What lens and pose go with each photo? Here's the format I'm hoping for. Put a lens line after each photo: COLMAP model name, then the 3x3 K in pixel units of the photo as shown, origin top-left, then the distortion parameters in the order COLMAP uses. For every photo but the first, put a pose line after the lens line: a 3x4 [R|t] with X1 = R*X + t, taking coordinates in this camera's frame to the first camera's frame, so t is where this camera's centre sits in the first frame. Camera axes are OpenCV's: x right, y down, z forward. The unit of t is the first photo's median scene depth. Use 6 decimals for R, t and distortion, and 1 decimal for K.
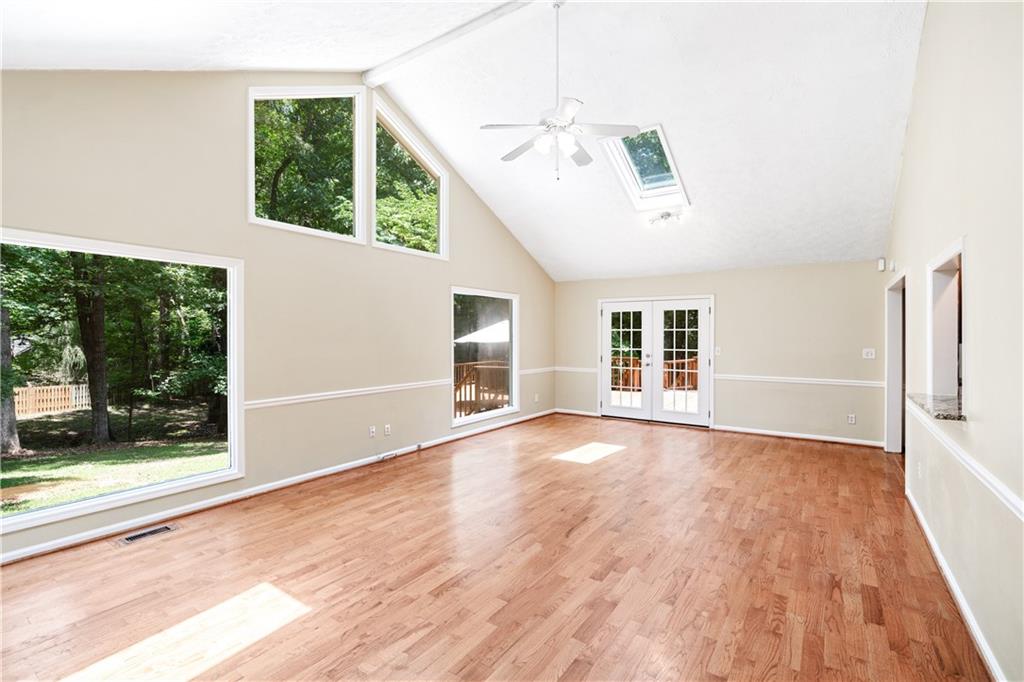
lens RADIAL K [[461.8, 0, 510.5], [0, 461.8, 338.9], [0, 0, 1]] dist [-0.011532, 0.001796]
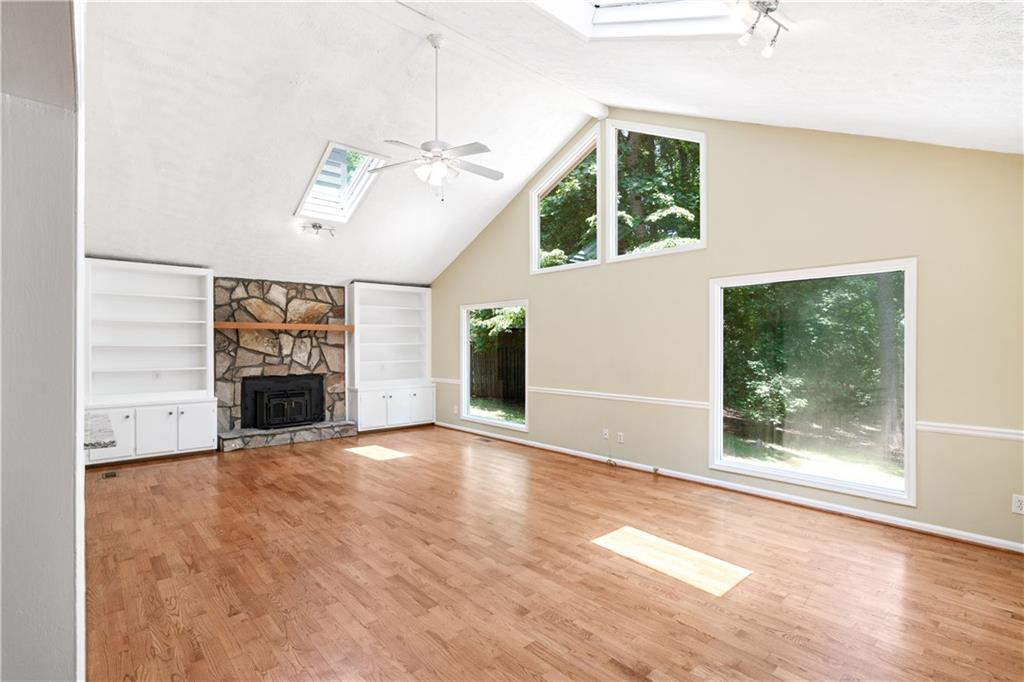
lens RADIAL K [[487.3, 0, 510.1], [0, 487.3, 347.4], [0, 0, 1]] dist [-0.017653, 0.000302]
pose [[-0.239321, 0.001879, -0.970939, 1.108740], [-0.007394, 0.999966, 0.003757, -0.006213], [0.970912, 0.008078, -0.239299, 1.351563]]
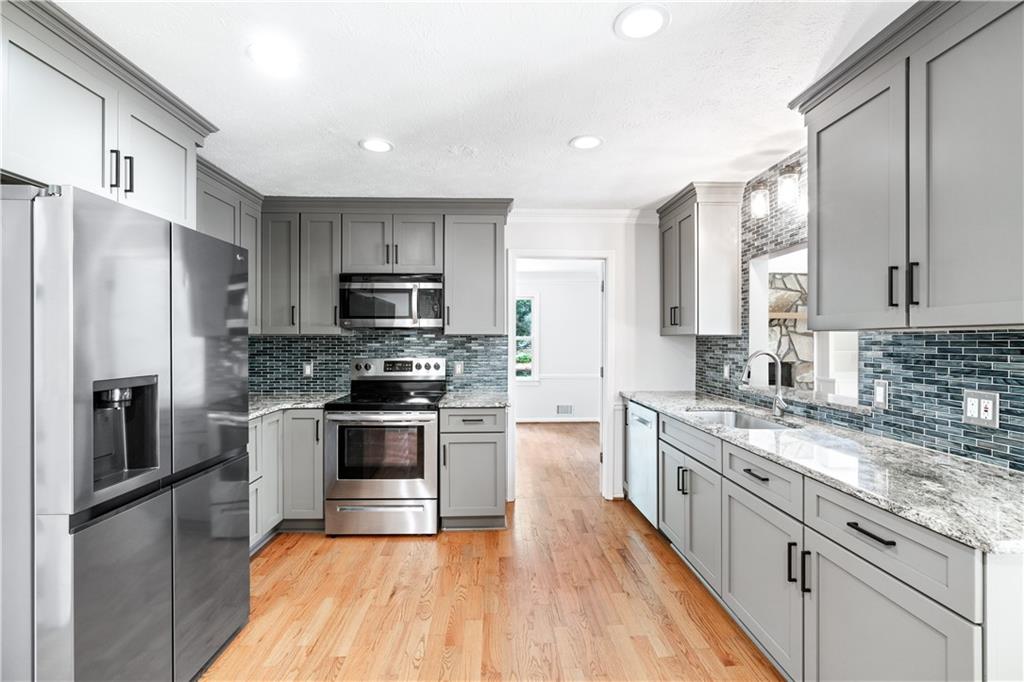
lens RADIAL K [[461.8, 0, 514.0], [0, 461.8, 340.8], [0, 0, 1]] dist [-0.011532, 0.001796]
pose [[-0.795770, 0.000741, -0.605599, 1.391882], [-0.005237, 0.999953, 0.008105, 0.017238], [0.605576, 0.009621, -0.795729, 0.945705]]
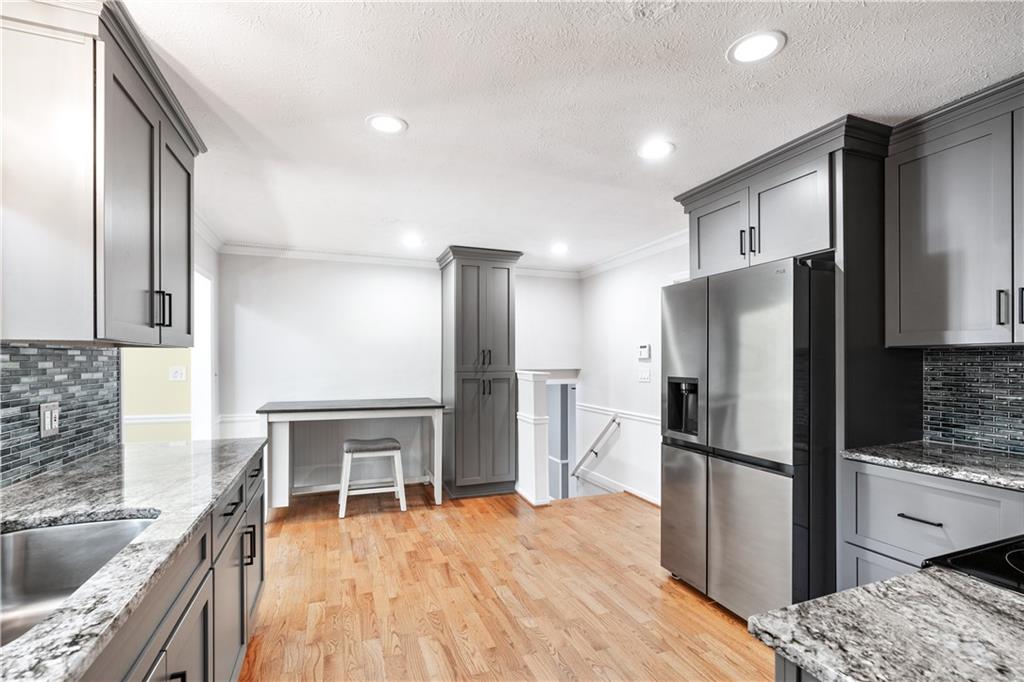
lens RADIAL K [[461.8, 0, 514.4], [0, 461.8, 368.7], [0, 0, 1]] dist [-0.011532, 0.001796]
pose [[0.555072, -0.012028, 0.831716, 0.722678], [0.008605, 0.999925, 0.008717, 0.030693], [-0.831758, 0.002318, 0.555134, 0.298150]]
